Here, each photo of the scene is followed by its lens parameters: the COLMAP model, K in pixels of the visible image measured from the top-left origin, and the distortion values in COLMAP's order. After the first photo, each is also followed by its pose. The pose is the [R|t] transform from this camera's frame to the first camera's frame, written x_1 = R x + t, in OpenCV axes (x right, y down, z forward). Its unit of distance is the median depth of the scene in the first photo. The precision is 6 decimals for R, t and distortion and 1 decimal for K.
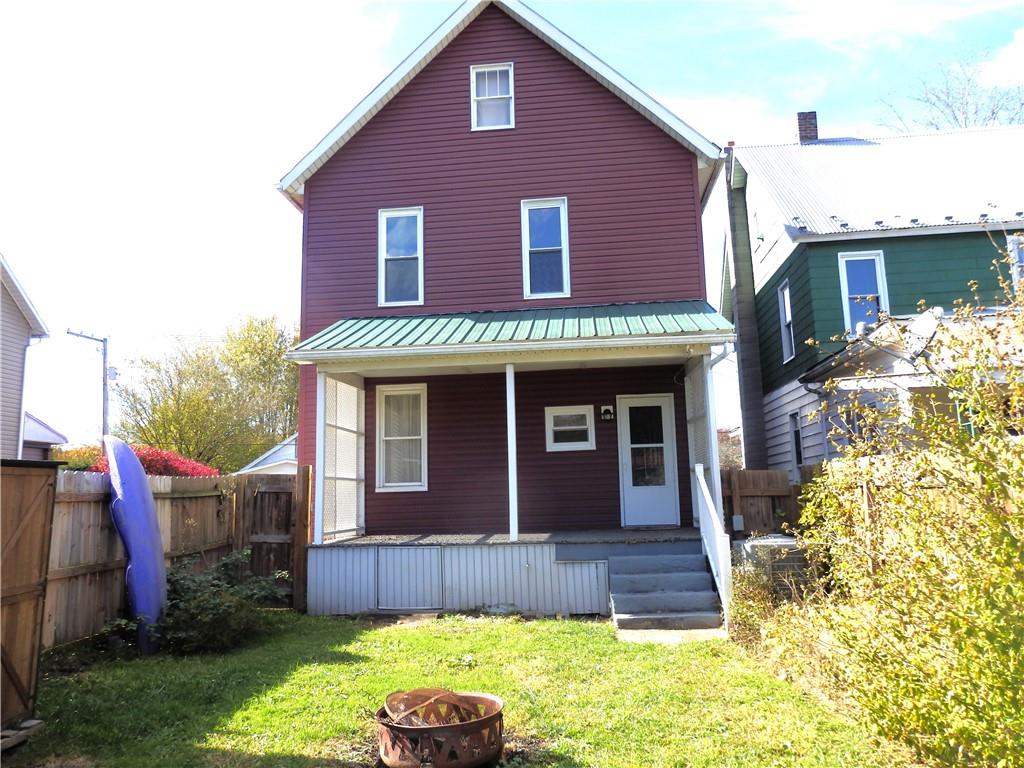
lens RADIAL K [[753.9, 0, 510.8], [0, 753.9, 389.1], [0, 0, 1]] dist [-0.001684, 0.020824]
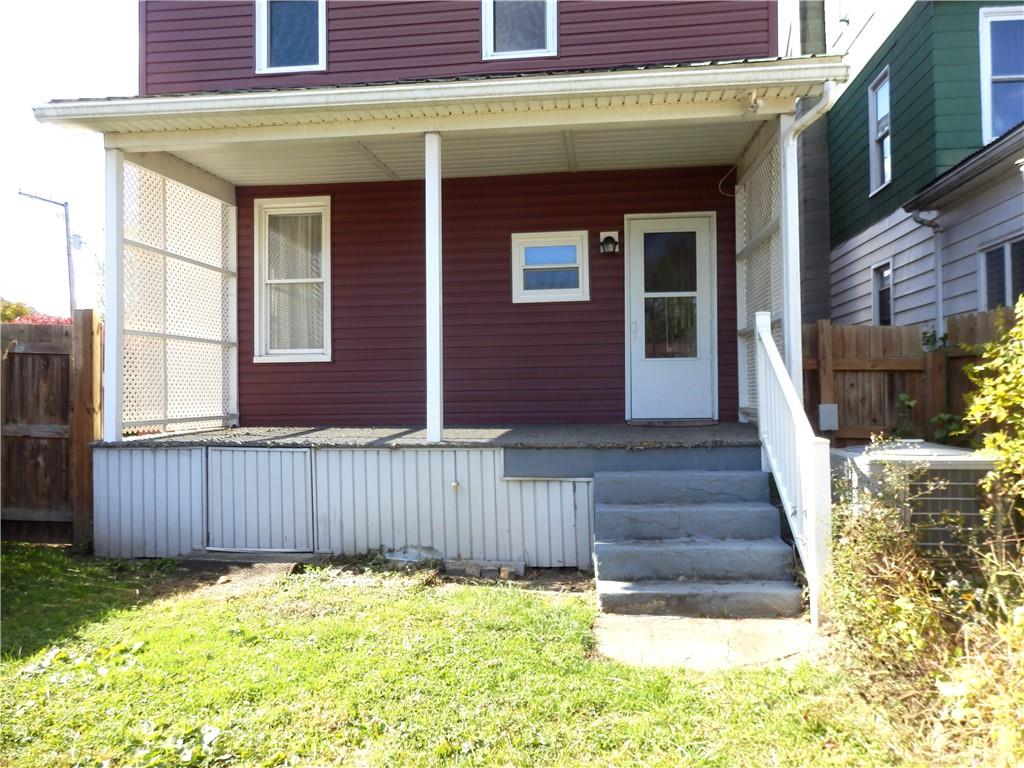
lens RADIAL K [[753.9, 0, 513.4], [0, 753.9, 380.8], [0, 0, 1]] dist [-0.001684, 0.020824]
pose [[0.999537, 0.014608, -0.026681, 0.077293], [-0.010947, 0.991118, 0.132536, 0.074712], [0.028380, -0.132182, 0.990819, 0.417357]]
